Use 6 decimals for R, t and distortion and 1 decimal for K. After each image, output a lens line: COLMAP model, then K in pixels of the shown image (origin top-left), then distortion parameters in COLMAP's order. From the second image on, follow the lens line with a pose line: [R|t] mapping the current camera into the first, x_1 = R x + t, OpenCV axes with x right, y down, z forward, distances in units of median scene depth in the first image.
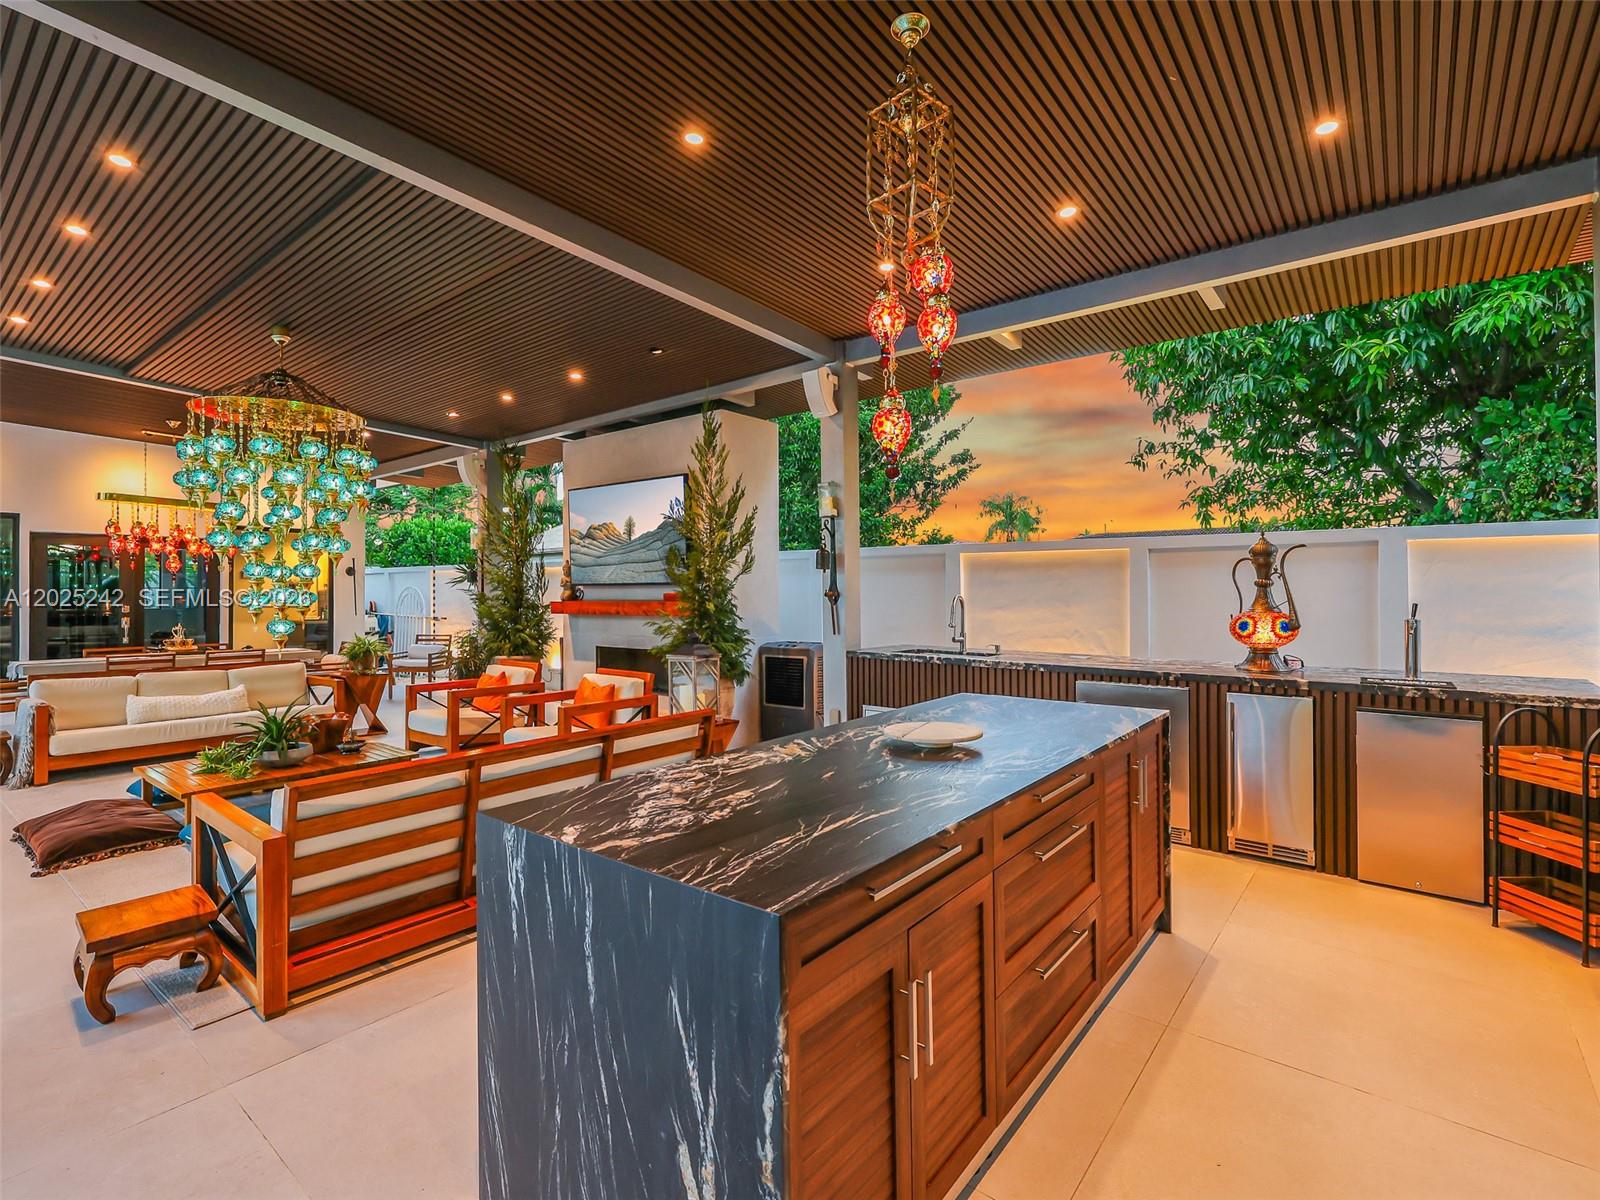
lens RADIAL K [[723.9, 0, 802.4], [0, 723.9, 584.8], [0, 0, 1]] dist [-0.000262, -0.000618]
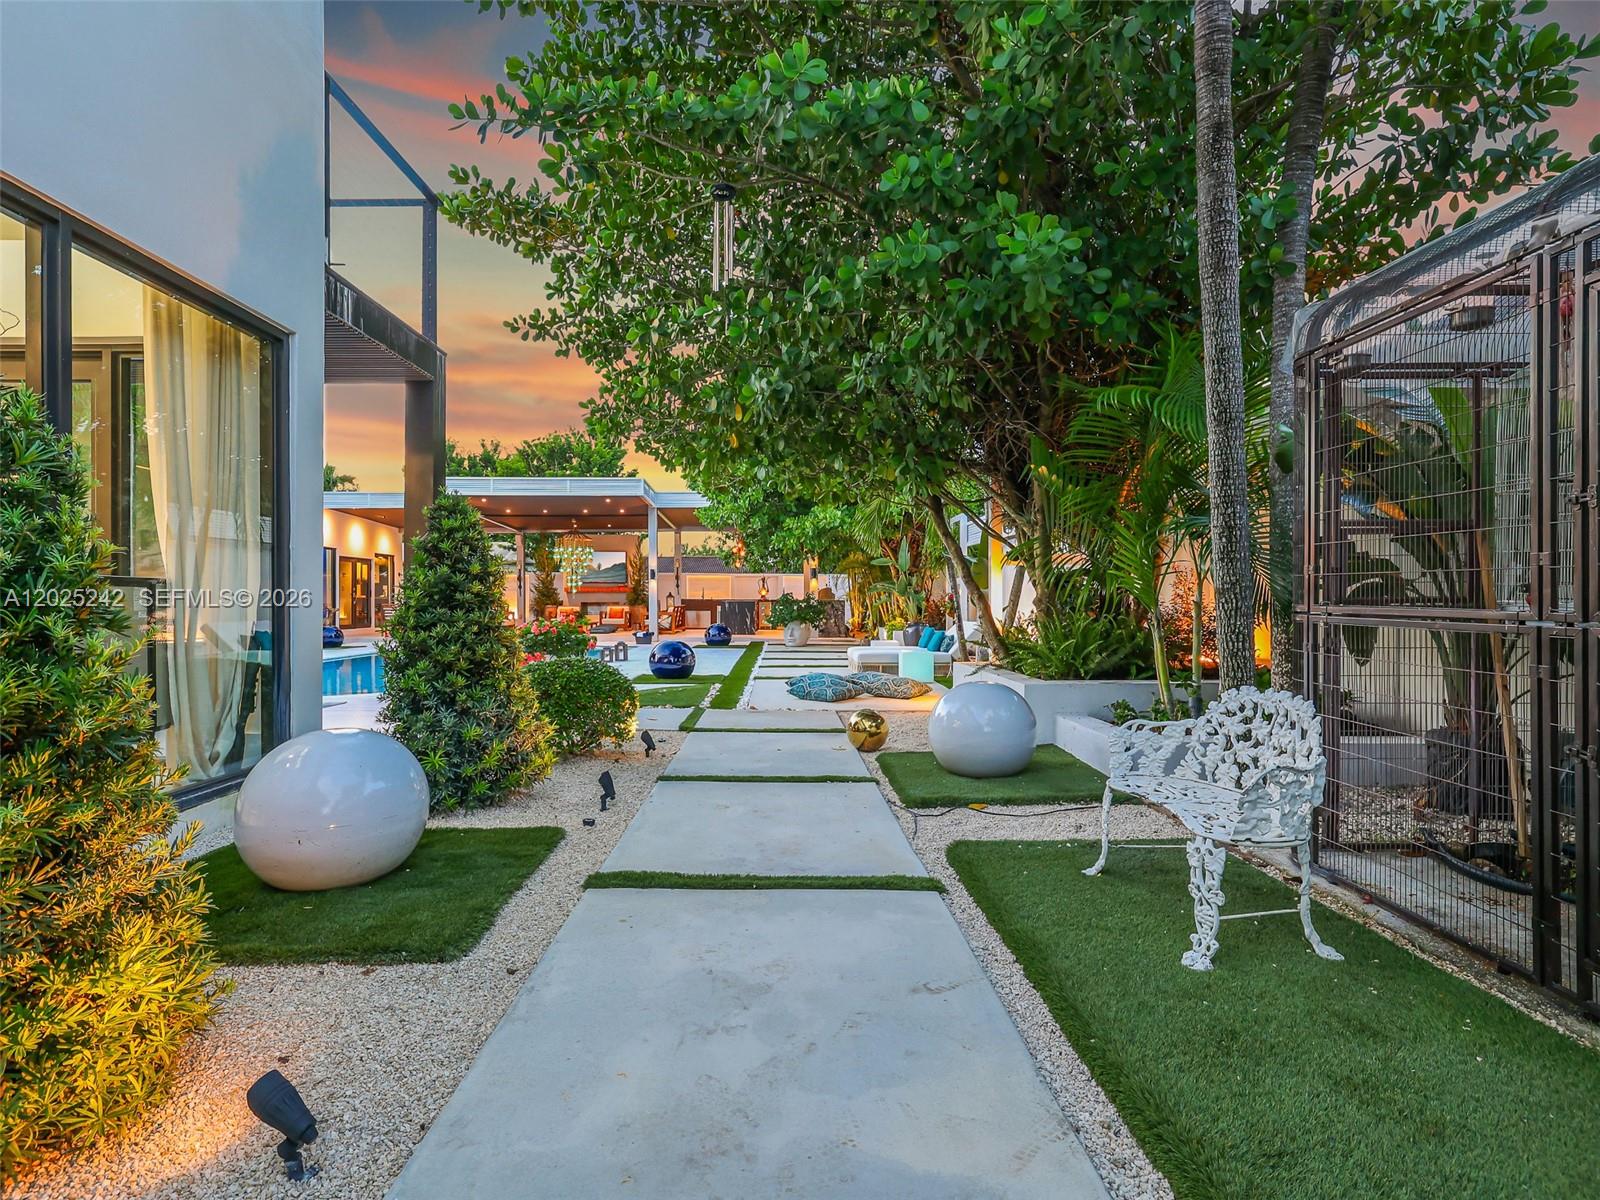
lens RADIAL K [[725.0, 0, 761.9], [0, 725.0, 600.2], [0, 0, 1]] dist [0.000004, -0.000004]
pose [[0.784510, 0.003611, 0.620106, -1.925680], [-0.004958, 0.999988, 0.000449, 0.082409], [-0.620096, -0.003427, 0.784518, -2.294967]]
